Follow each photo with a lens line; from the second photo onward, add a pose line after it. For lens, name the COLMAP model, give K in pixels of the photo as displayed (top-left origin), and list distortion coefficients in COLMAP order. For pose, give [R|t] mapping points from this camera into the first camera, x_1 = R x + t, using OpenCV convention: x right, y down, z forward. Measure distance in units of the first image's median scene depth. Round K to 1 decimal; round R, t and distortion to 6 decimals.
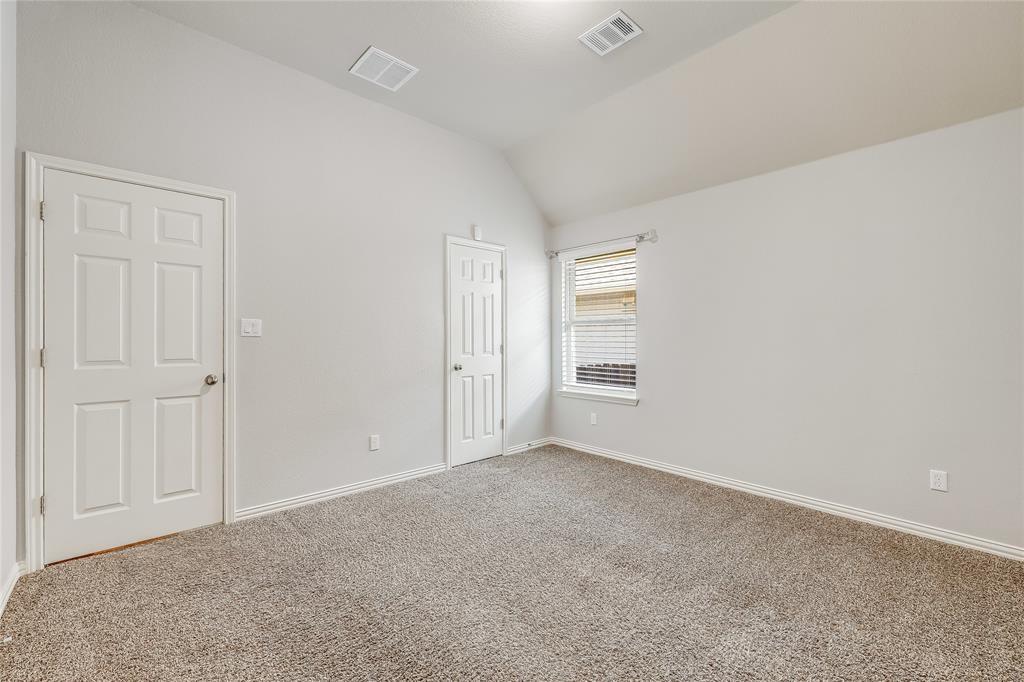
lens RADIAL K [[413.7, 0, 507.1], [0, 413.7, 340.8], [0, 0, 1]] dist [0.000820, -0.000438]
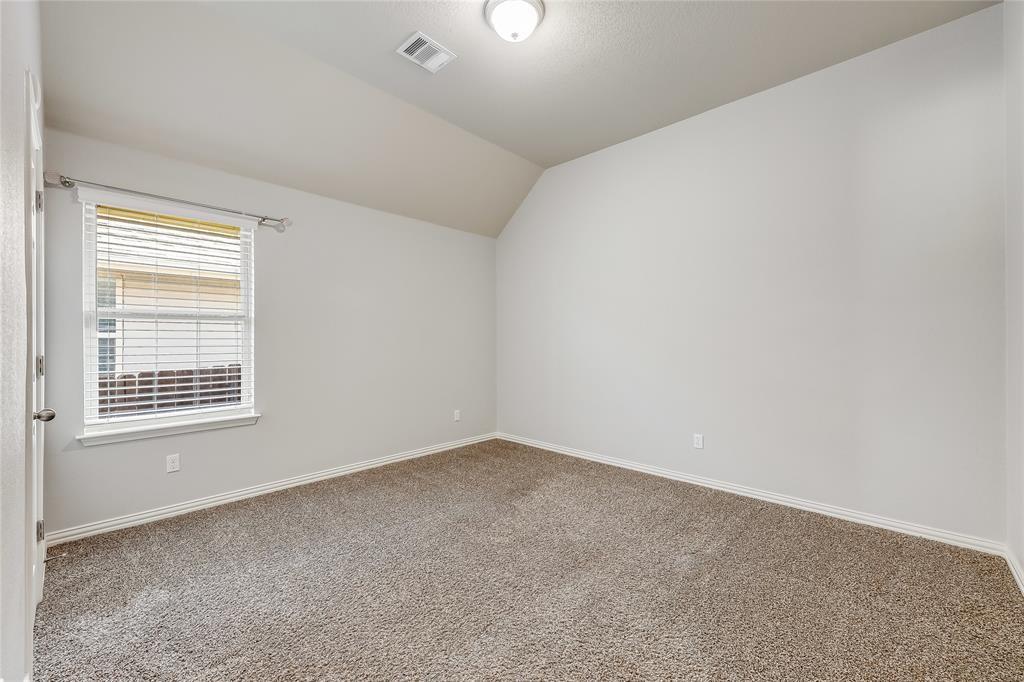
lens RADIAL K [[413.7, 0, 507.3], [0, 413.7, 338.1], [0, 0, 1]] dist [0.000820, -0.000438]
pose [[-0.069912, -0.000202, 0.997553, -0.511041], [0.004002, 0.999992, 0.000483, -0.010070], [-0.997545, 0.004026, -0.069911, 0.535505]]
